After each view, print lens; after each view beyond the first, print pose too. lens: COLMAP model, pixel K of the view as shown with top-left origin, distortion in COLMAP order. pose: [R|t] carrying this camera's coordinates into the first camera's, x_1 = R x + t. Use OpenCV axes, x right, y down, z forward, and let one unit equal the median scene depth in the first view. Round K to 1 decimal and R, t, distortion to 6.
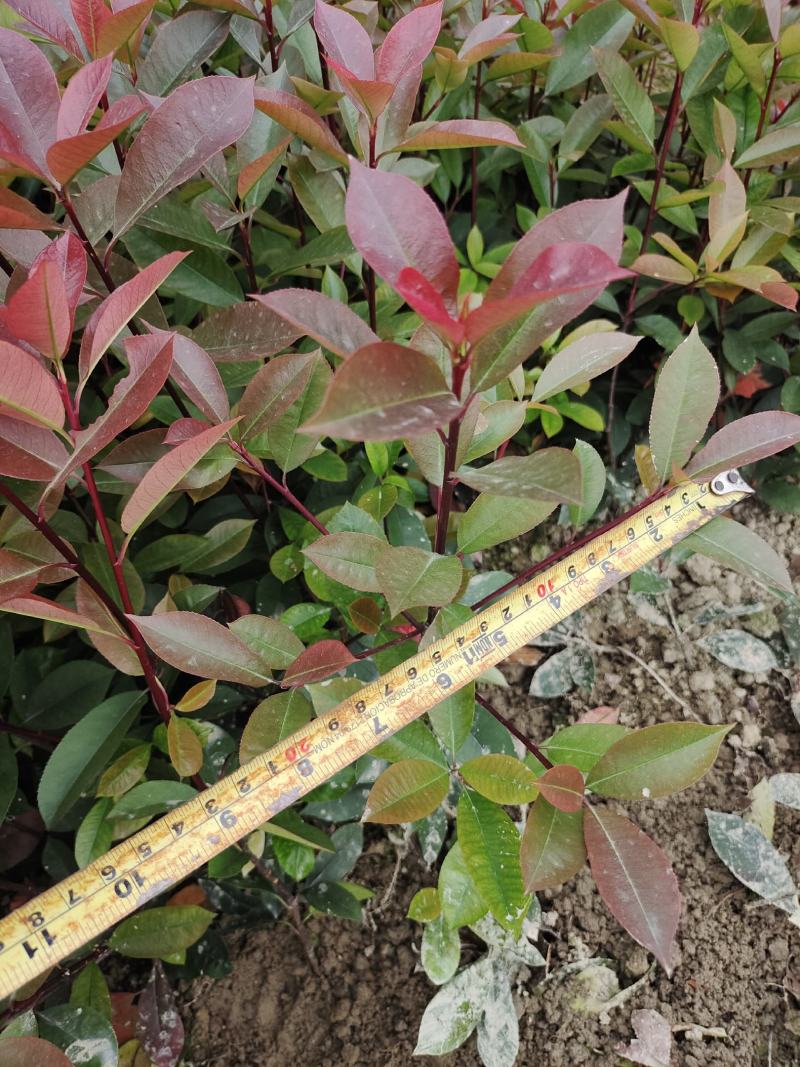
lens RADIAL K [[775.6, 0, 358.6], [0, 775.6, 536.1], [0, 0, 1]] dist [0.003649, -0.017765]
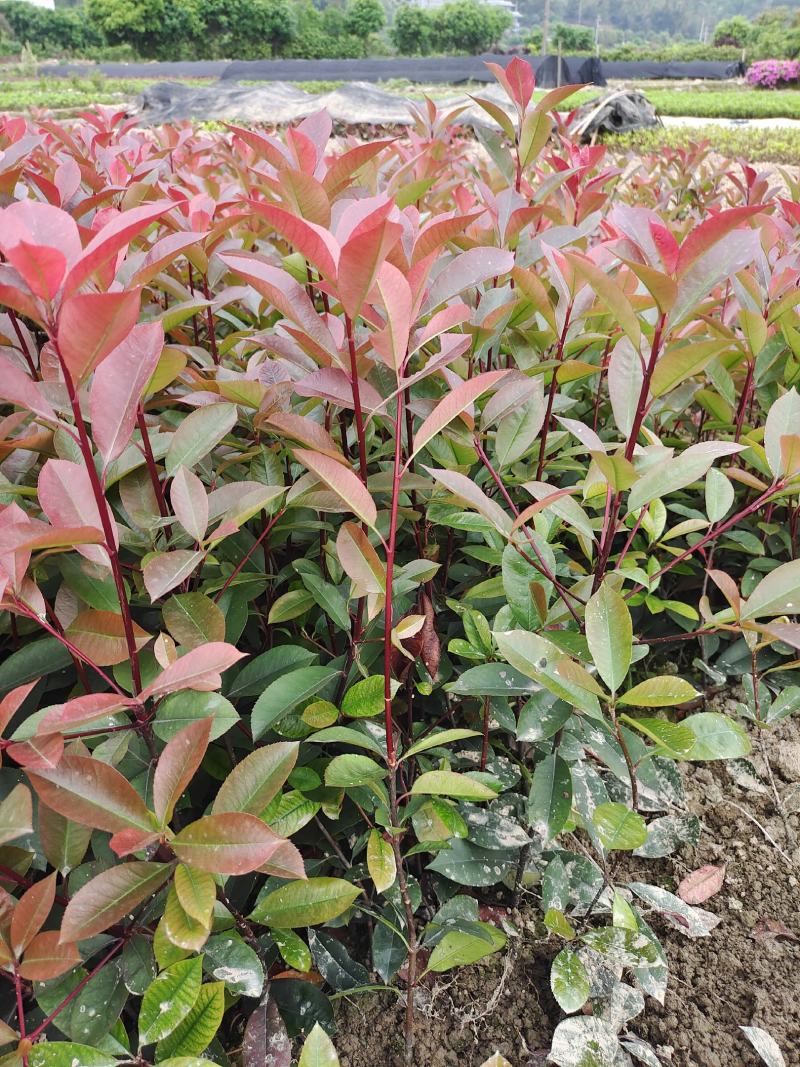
lens RADIAL K [[775.6, 0, 358.6], [0, 775.6, 536.1], [0, 0, 1]] dist [0.003649, -0.017765]
pose [[0.986560, 0.138516, -0.086679, -0.122017], [-0.162849, 0.877063, -0.451929, 0.403445], [0.013423, 0.459971, 0.887833, -0.127434]]
